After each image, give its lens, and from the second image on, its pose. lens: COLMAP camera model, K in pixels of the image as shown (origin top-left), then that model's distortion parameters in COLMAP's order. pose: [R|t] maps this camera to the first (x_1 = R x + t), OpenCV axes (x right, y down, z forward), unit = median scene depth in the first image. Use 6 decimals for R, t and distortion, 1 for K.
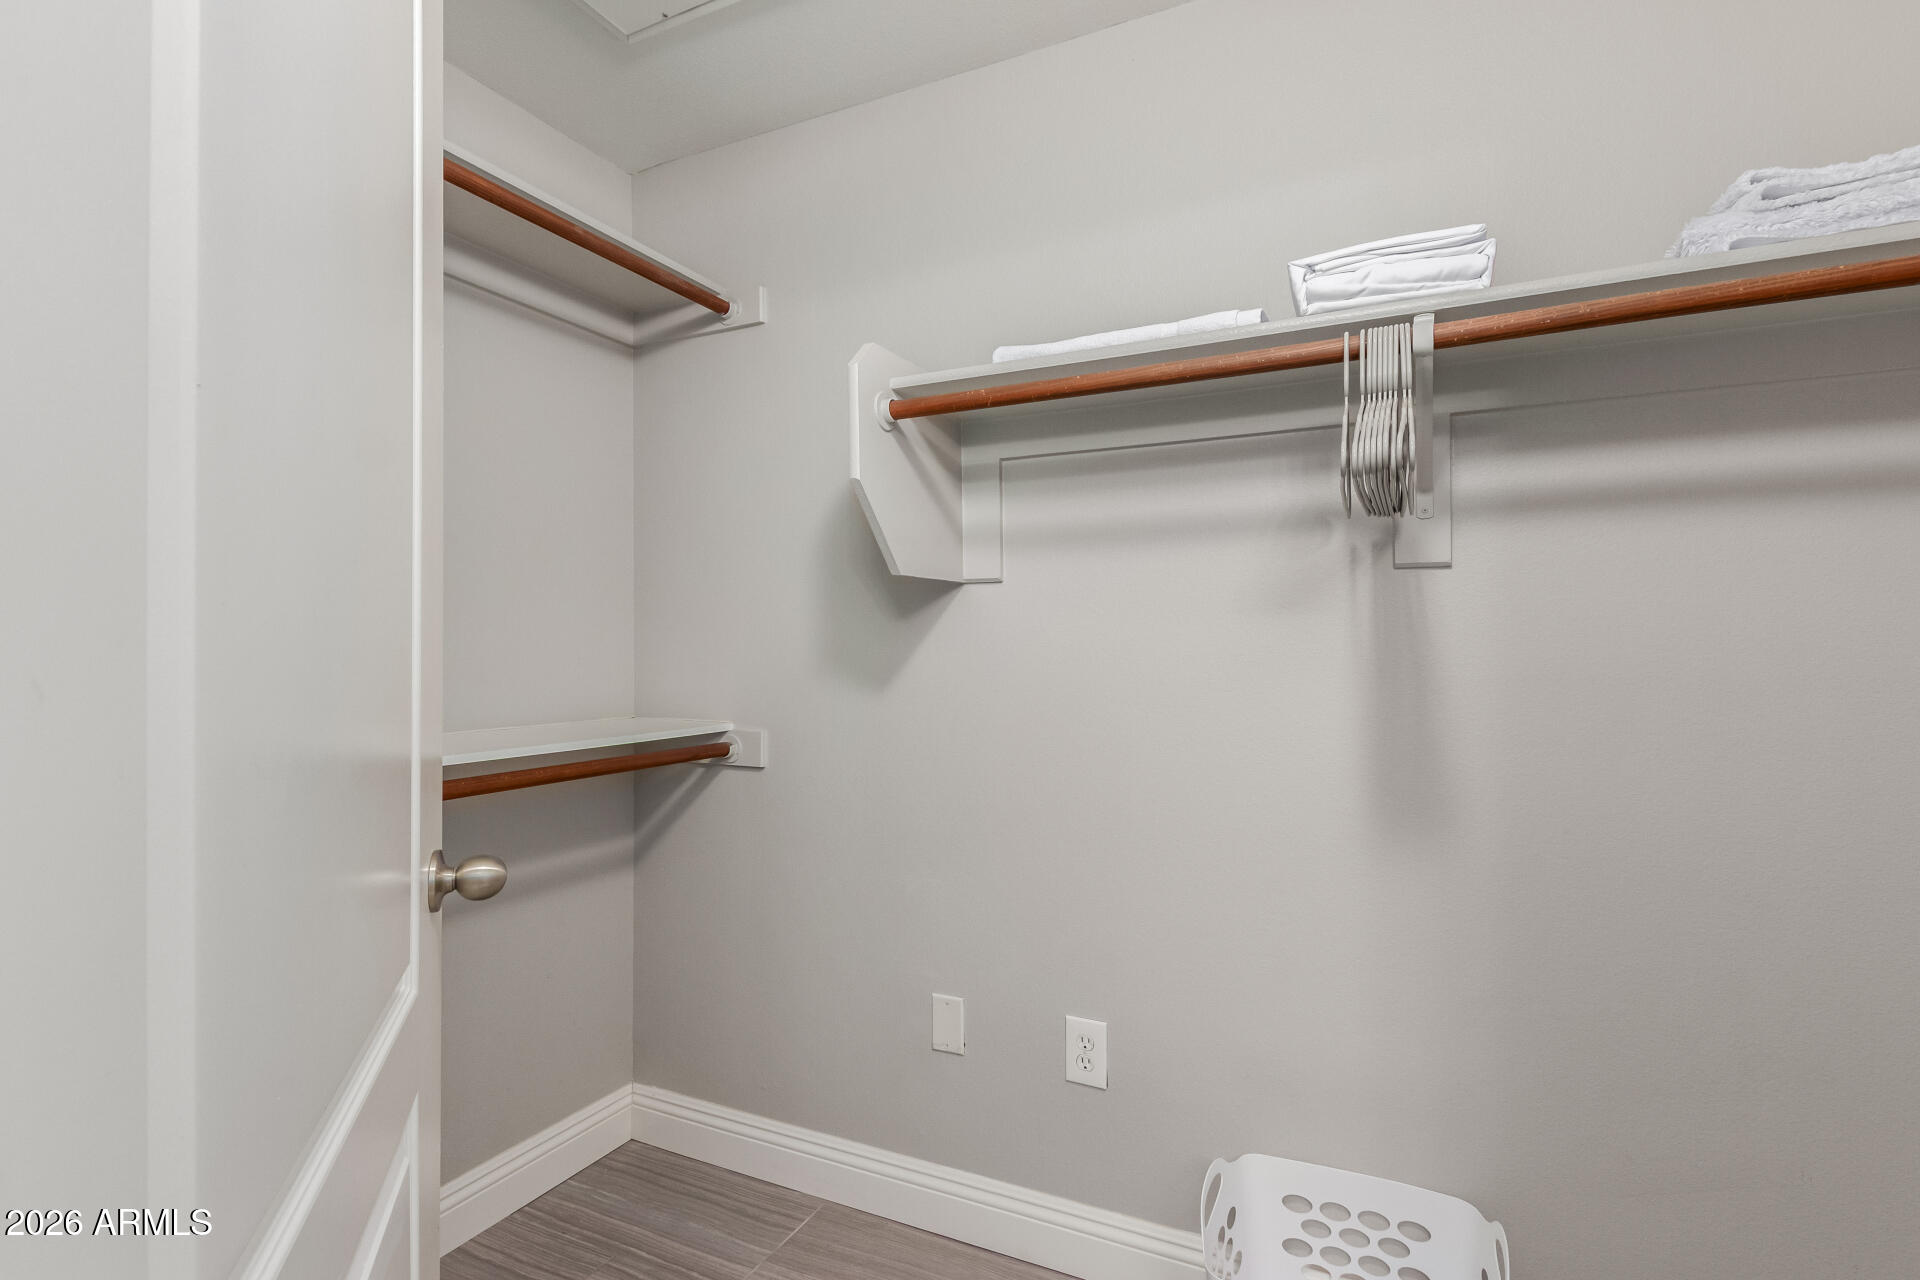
lens RADIAL K [[897.7, 0, 973.4], [0, 897.7, 644.9], [0, 0, 1]] dist [-0.003274, -0.000508]
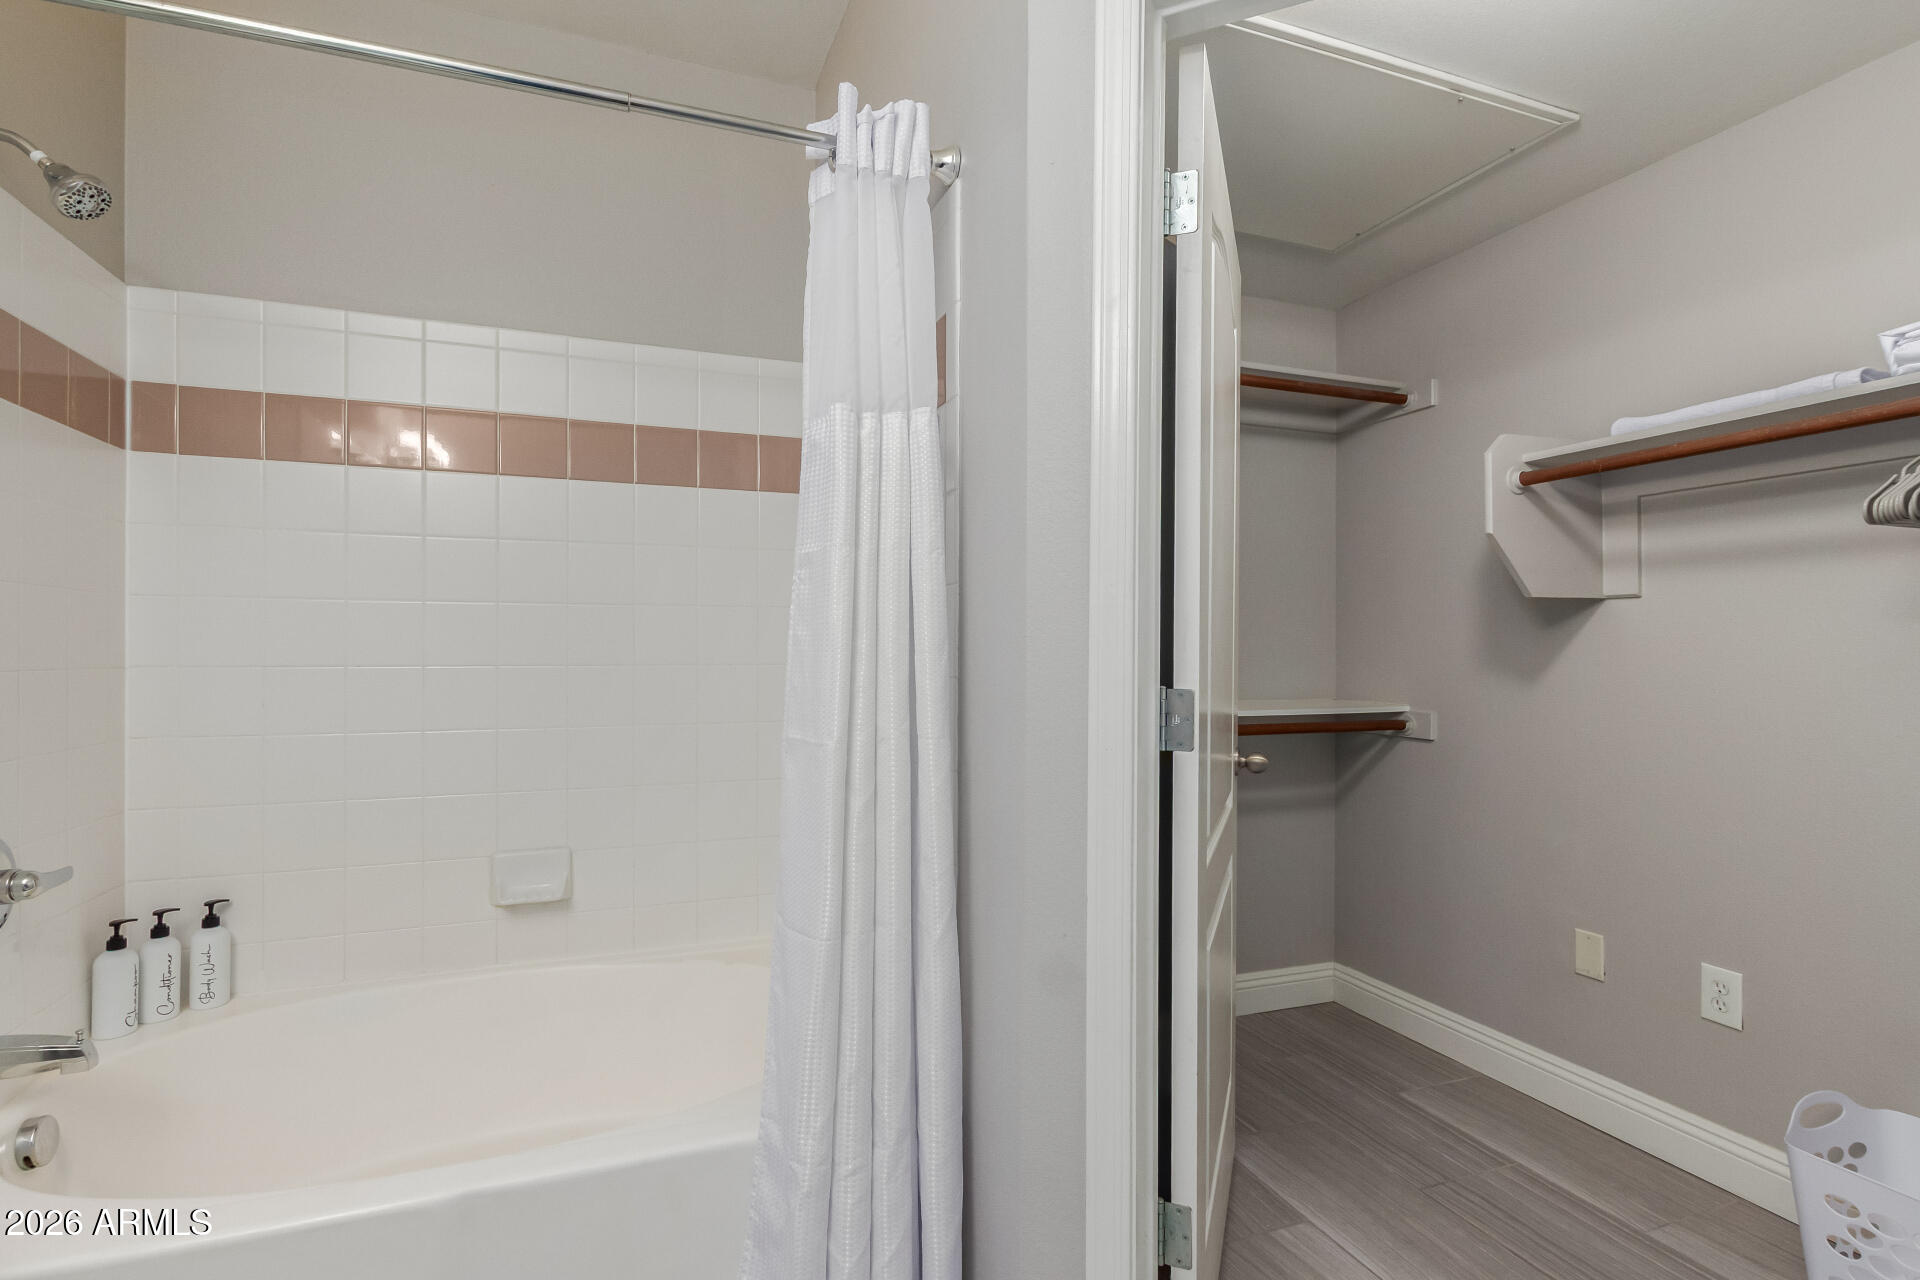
lens RADIAL K [[897.7, 0, 973.4], [0, 897.7, 644.9], [0, 0, 1]] dist [-0.003274, -0.000508]
pose [[0.732127, 0.001211, -0.681167, 0.197887], [-0.002699, 0.999996, -0.001123, -0.001609], [0.681163, 0.002661, 0.732127, -0.504407]]
